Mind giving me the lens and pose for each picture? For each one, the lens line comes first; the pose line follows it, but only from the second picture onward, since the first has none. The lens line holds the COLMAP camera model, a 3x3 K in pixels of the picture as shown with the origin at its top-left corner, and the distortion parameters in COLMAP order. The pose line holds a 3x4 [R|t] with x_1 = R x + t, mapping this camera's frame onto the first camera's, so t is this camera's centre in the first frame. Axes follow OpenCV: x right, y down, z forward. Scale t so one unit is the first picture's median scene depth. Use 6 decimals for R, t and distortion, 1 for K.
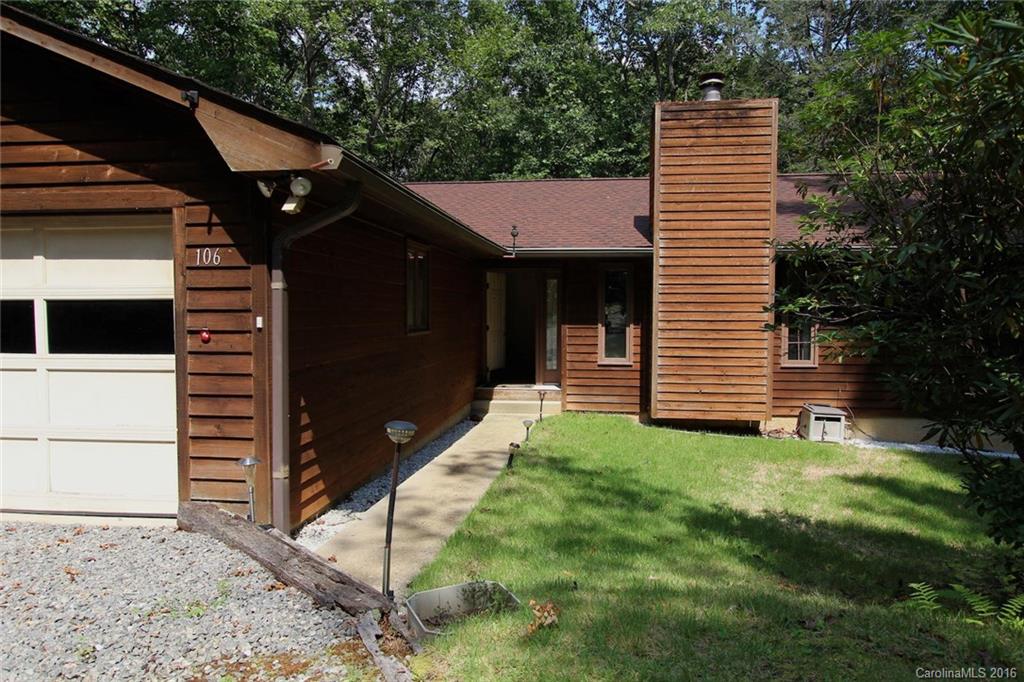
lens RADIAL K [[692.8, 0, 510.8], [0, 692.8, 333.9], [0, 0, 1]] dist [0.001458, 0.005167]
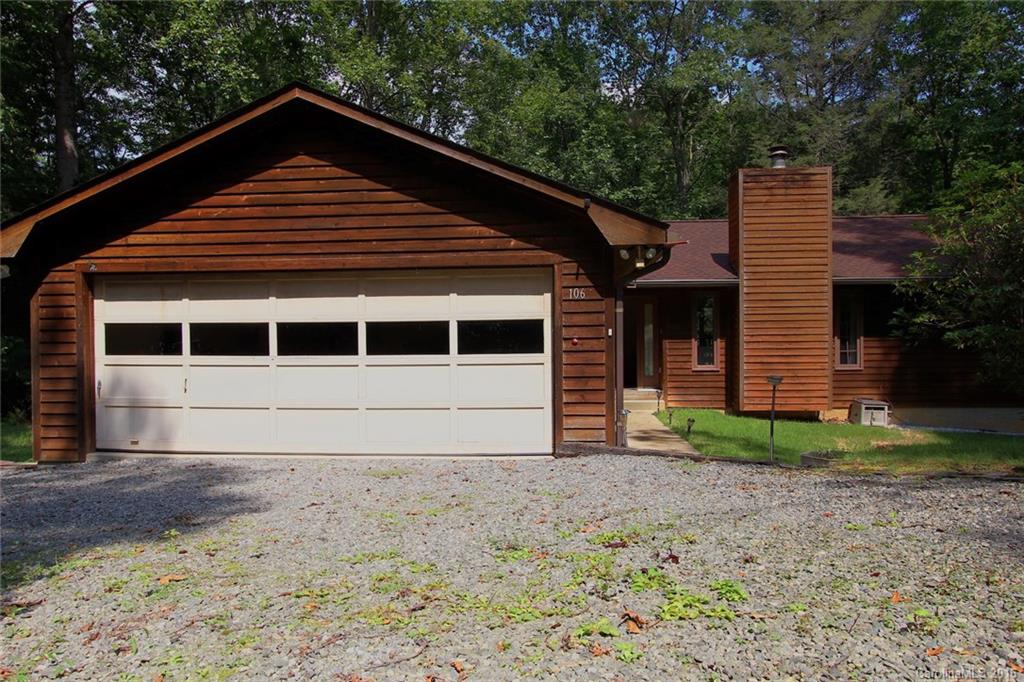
lens RADIAL K [[692.8, 0, 514.2], [0, 692.8, 334.7], [0, 0, 1]] dist [0.001458, 0.005167]
pose [[0.998663, -0.011109, 0.050484, -0.288153], [0.012782, 0.999376, -0.032932, 0.017464], [-0.050087, 0.033534, 0.998182, -0.280143]]
